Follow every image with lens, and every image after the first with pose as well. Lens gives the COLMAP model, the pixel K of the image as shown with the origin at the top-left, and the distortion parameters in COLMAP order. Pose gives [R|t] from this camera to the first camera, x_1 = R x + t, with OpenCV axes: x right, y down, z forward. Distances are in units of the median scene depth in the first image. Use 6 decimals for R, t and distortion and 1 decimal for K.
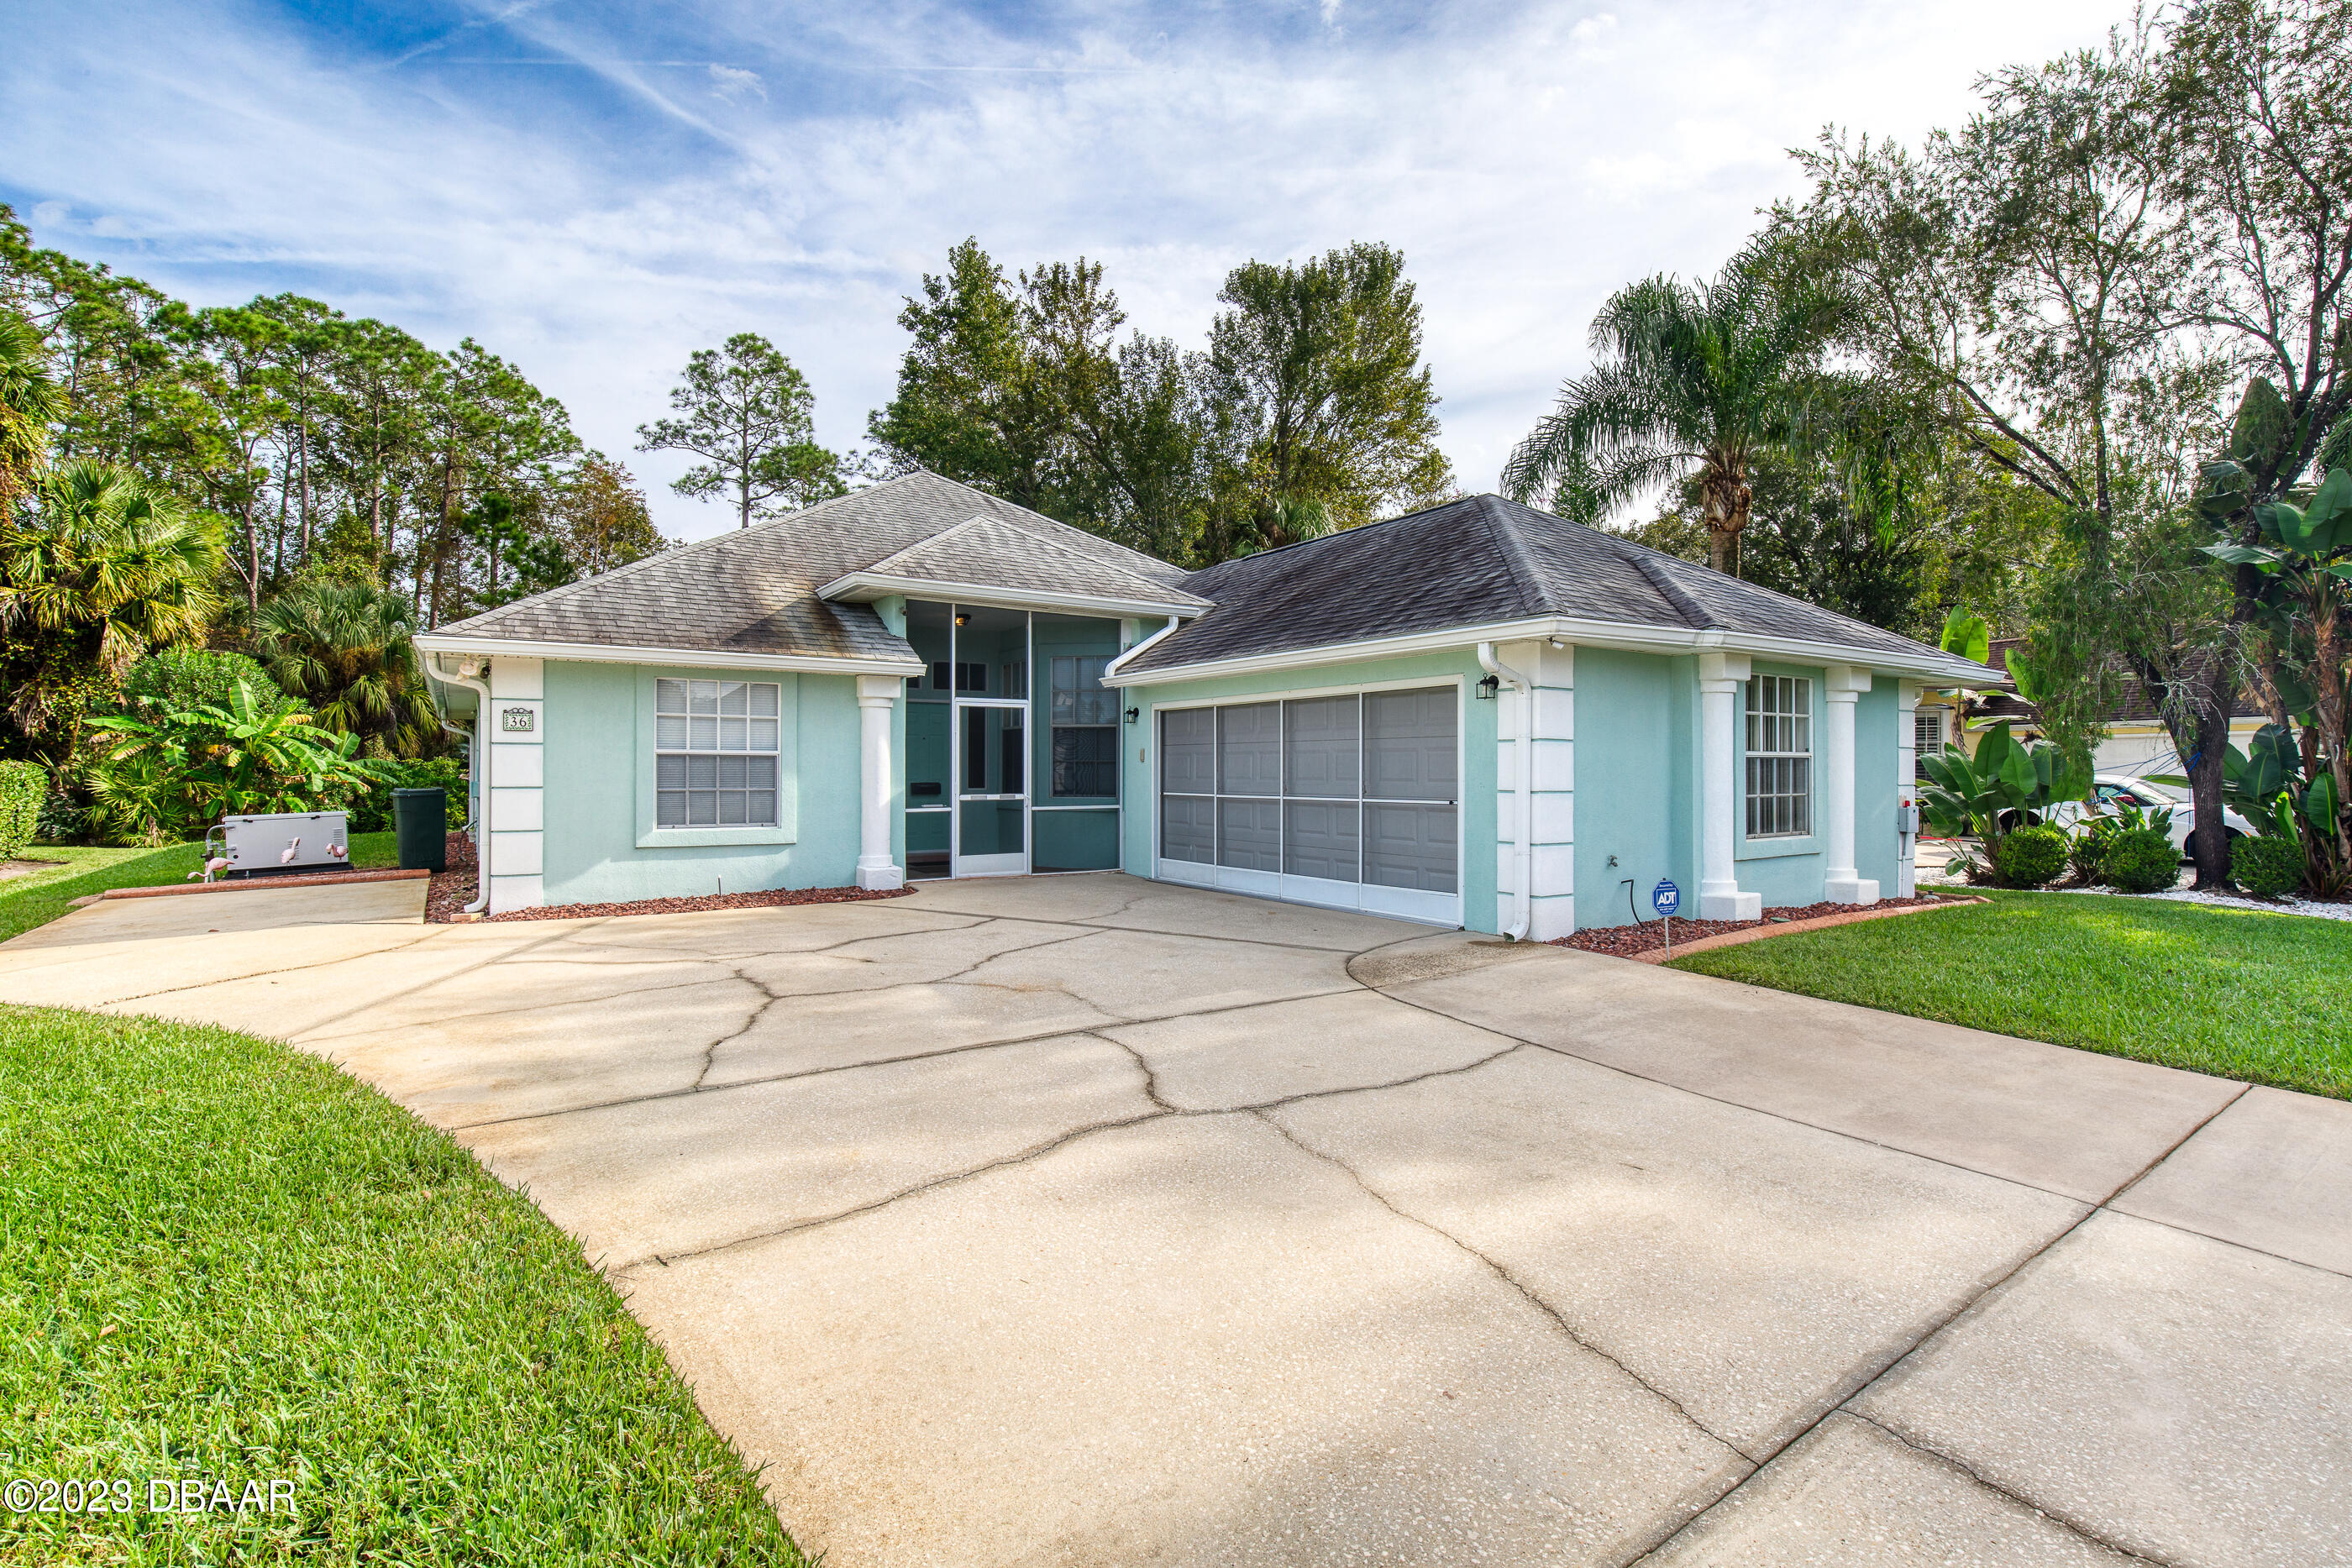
lens RADIAL K [[1079.6, 0, 1171.3], [0, 1079.6, 777.1], [0, 0, 1]] dist [-0.001708, -0.000268]
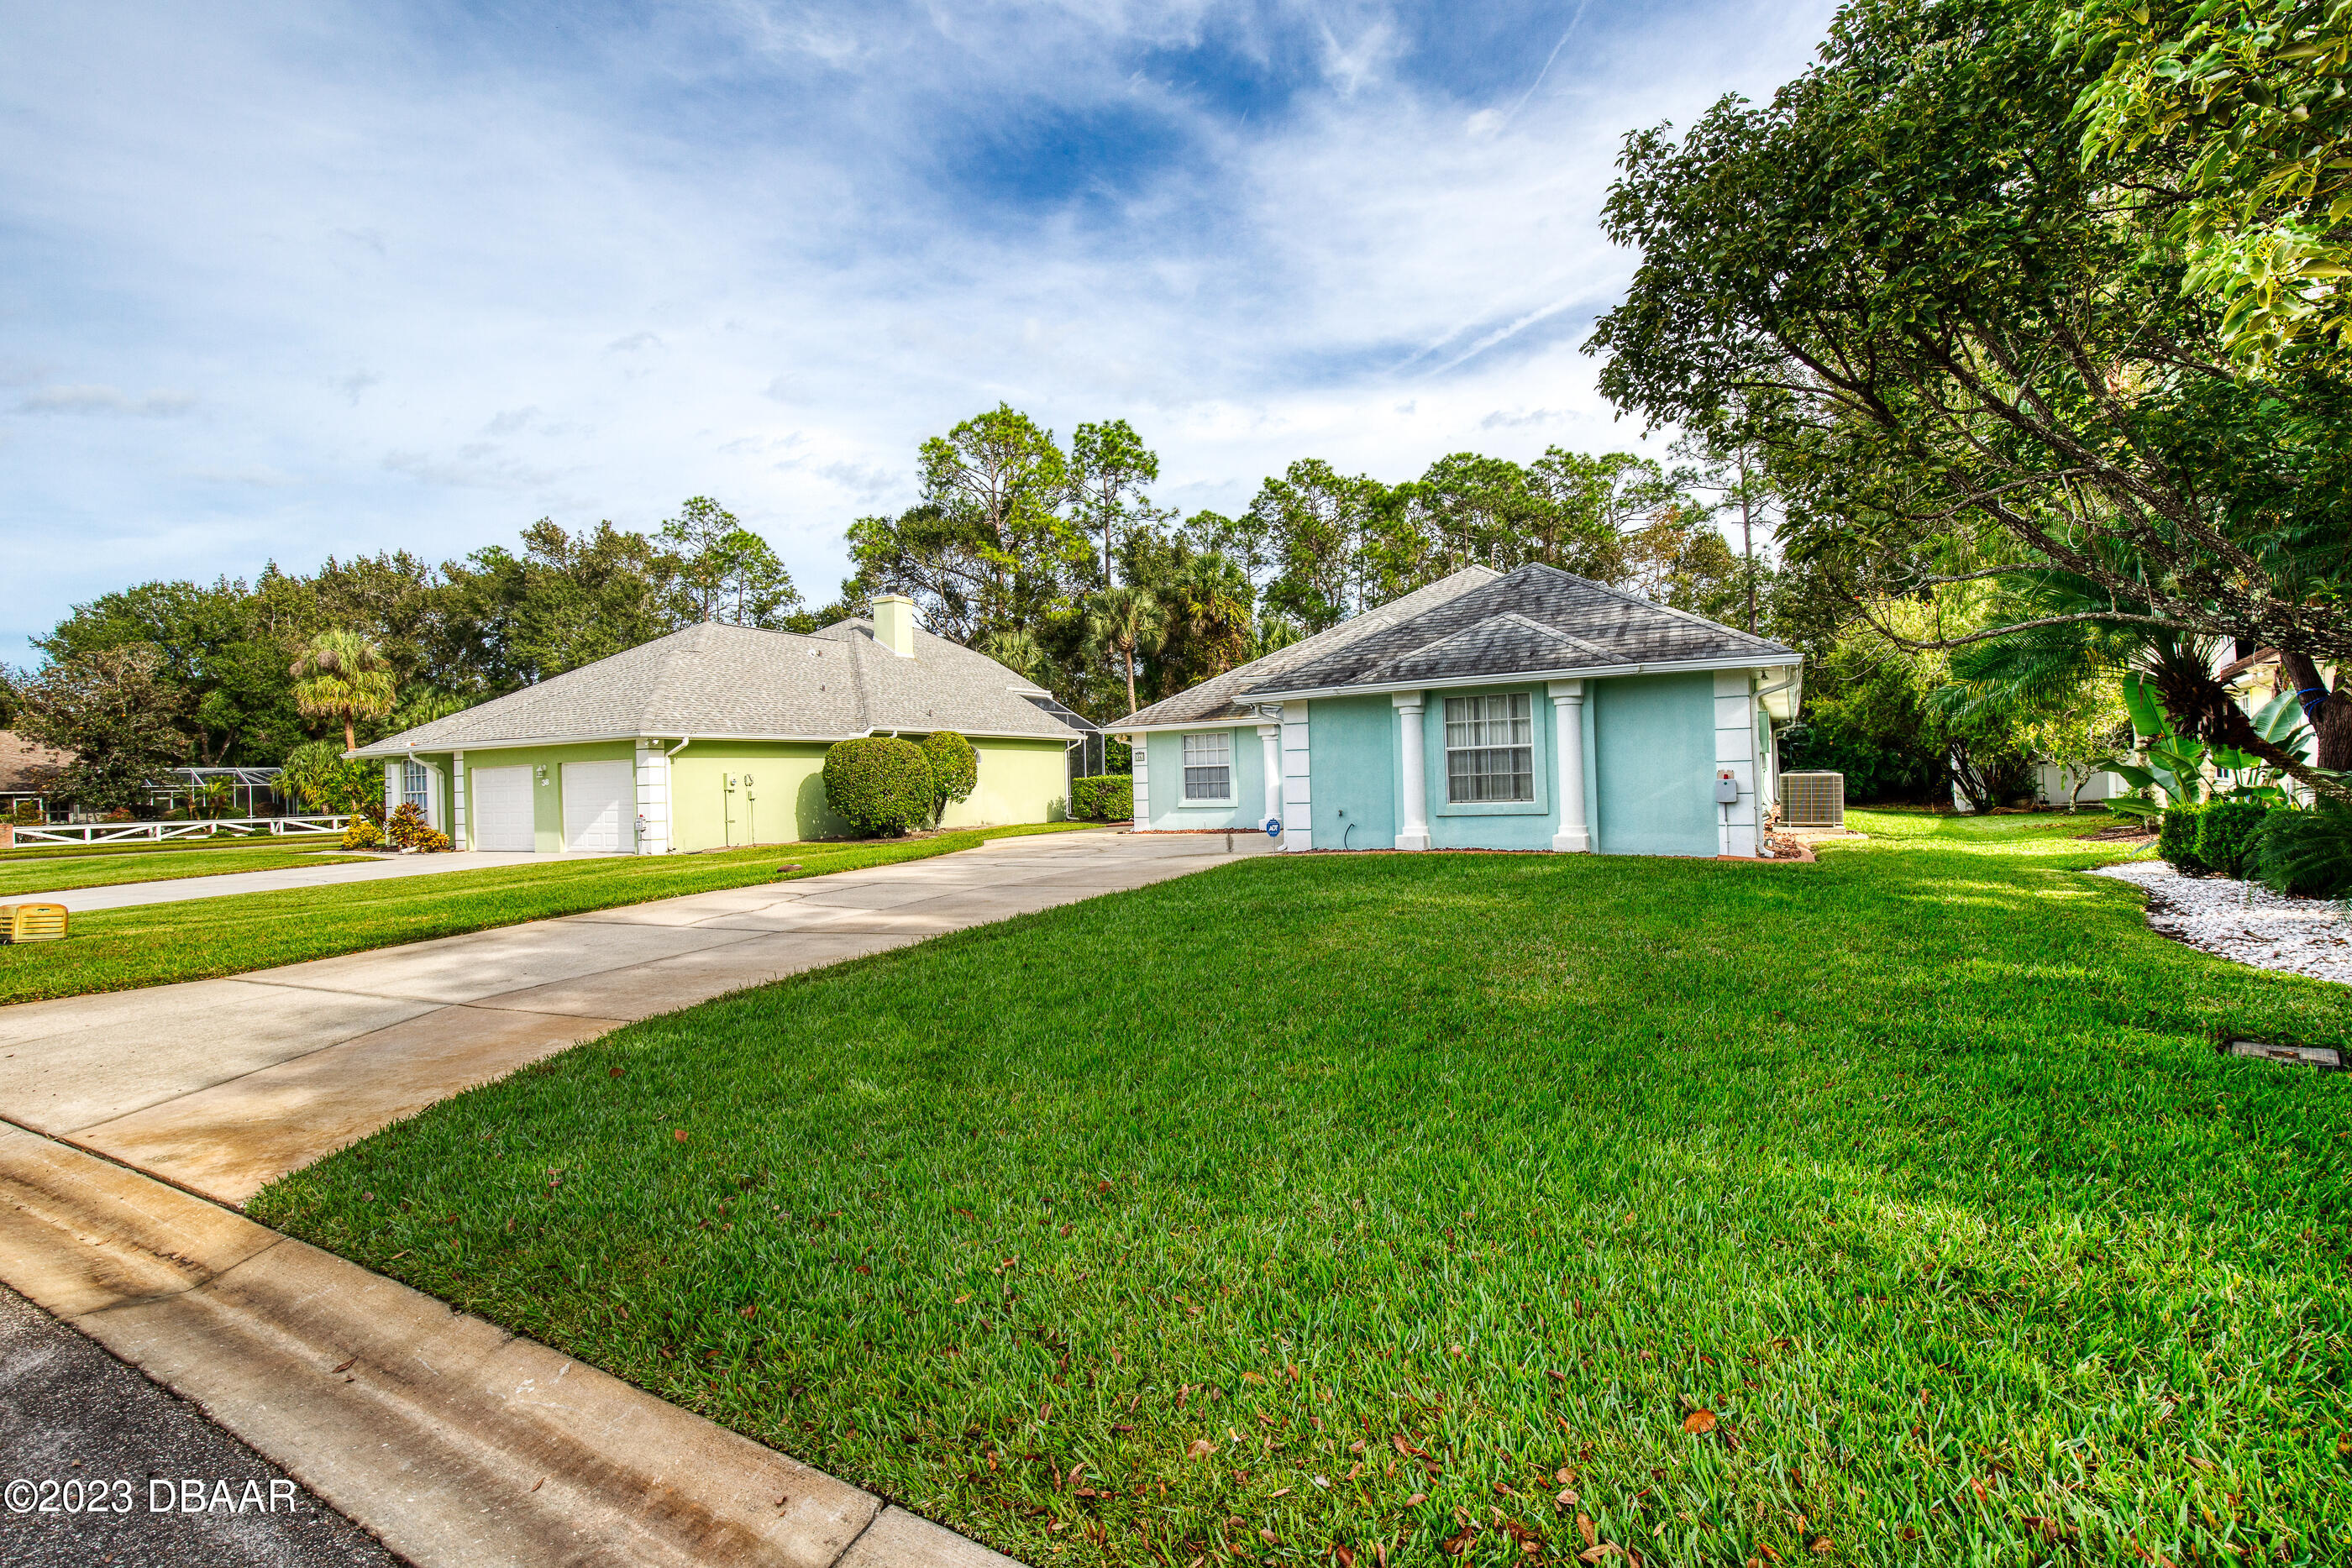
lens RADIAL K [[1079.6, 0, 1171.3], [0, 1079.6, 777.1], [0, 0, 1]] dist [-0.001708, -0.000268]
pose [[0.445501, -0.020831, -0.895039, 1.675641], [0.022089, 0.999681, -0.012272, 0.028561], [0.895009, -0.014304, 0.445819, -0.071725]]
